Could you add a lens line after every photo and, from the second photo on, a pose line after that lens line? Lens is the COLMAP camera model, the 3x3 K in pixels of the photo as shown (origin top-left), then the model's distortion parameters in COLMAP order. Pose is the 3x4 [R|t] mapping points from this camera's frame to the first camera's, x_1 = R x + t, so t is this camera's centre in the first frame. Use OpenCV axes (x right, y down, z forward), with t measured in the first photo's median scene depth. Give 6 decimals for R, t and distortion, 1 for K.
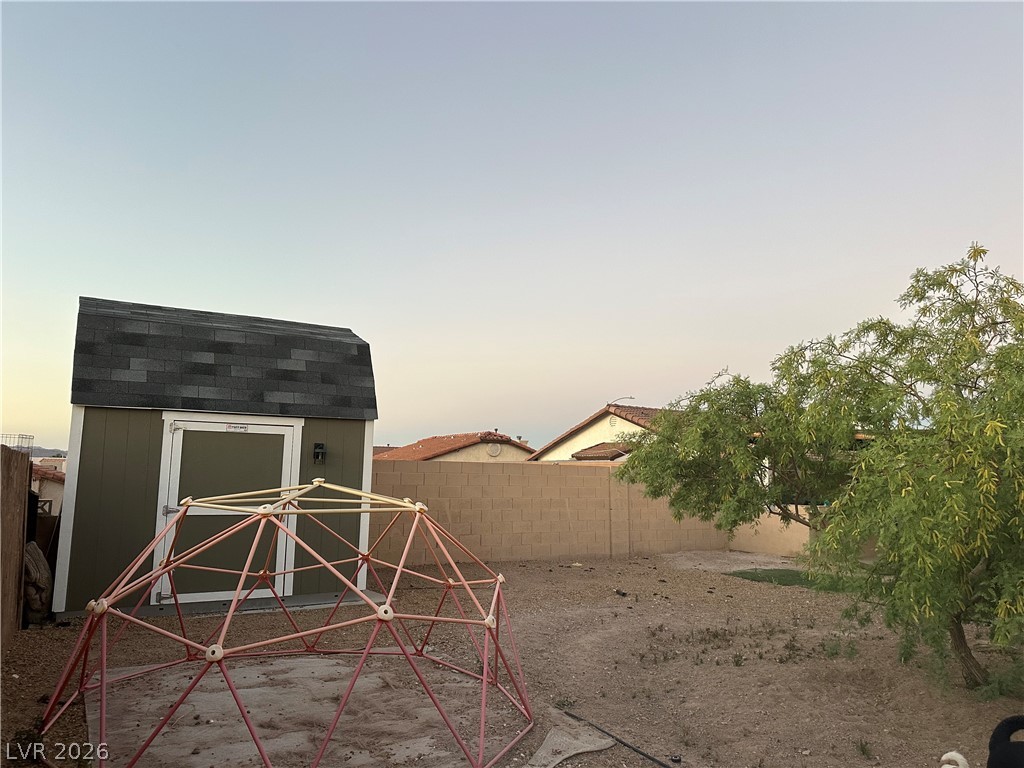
lens RADIAL K [[733.9, 0, 512.0], [0, 733.9, 384.0], [0, 0, 1]] dist [0.087793, -0.071847]
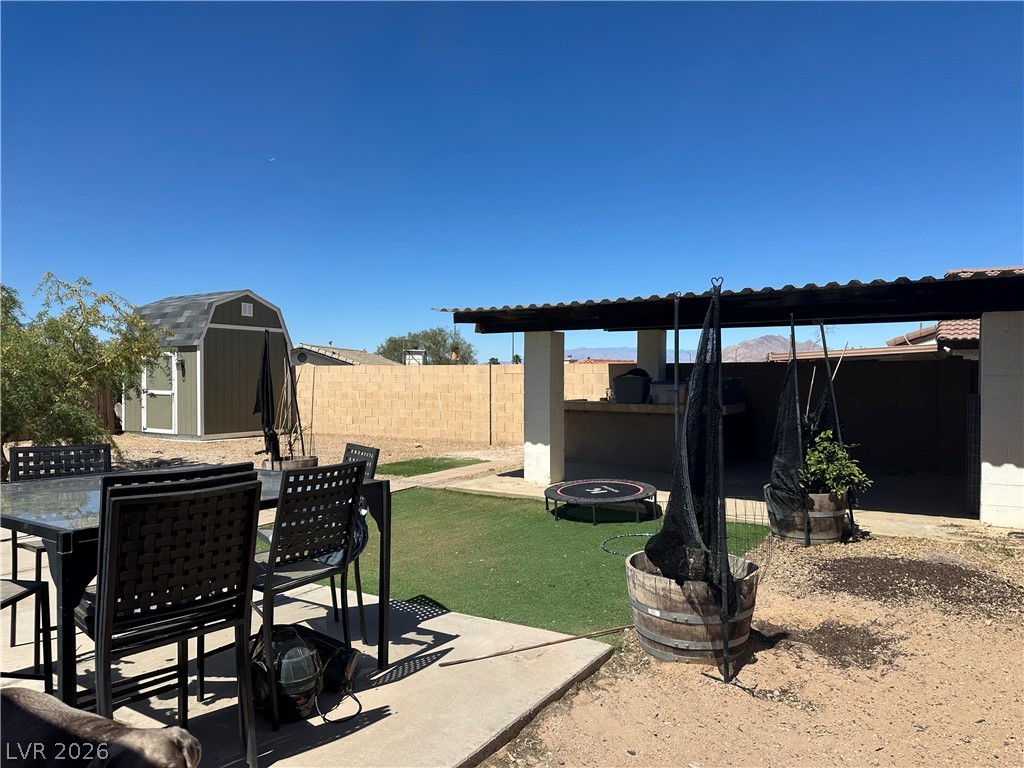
lens RADIAL K [[710.5, 0, 510.5], [0, 710.5, 385.4], [0, 0, 1]] dist [0.089888, -0.109526]
pose [[0.465148, -0.002280, -0.885230, 1.201246], [0.117169, 0.991357, 0.059014, 0.090905], [0.877445, -0.131172, 0.461394, 0.580929]]
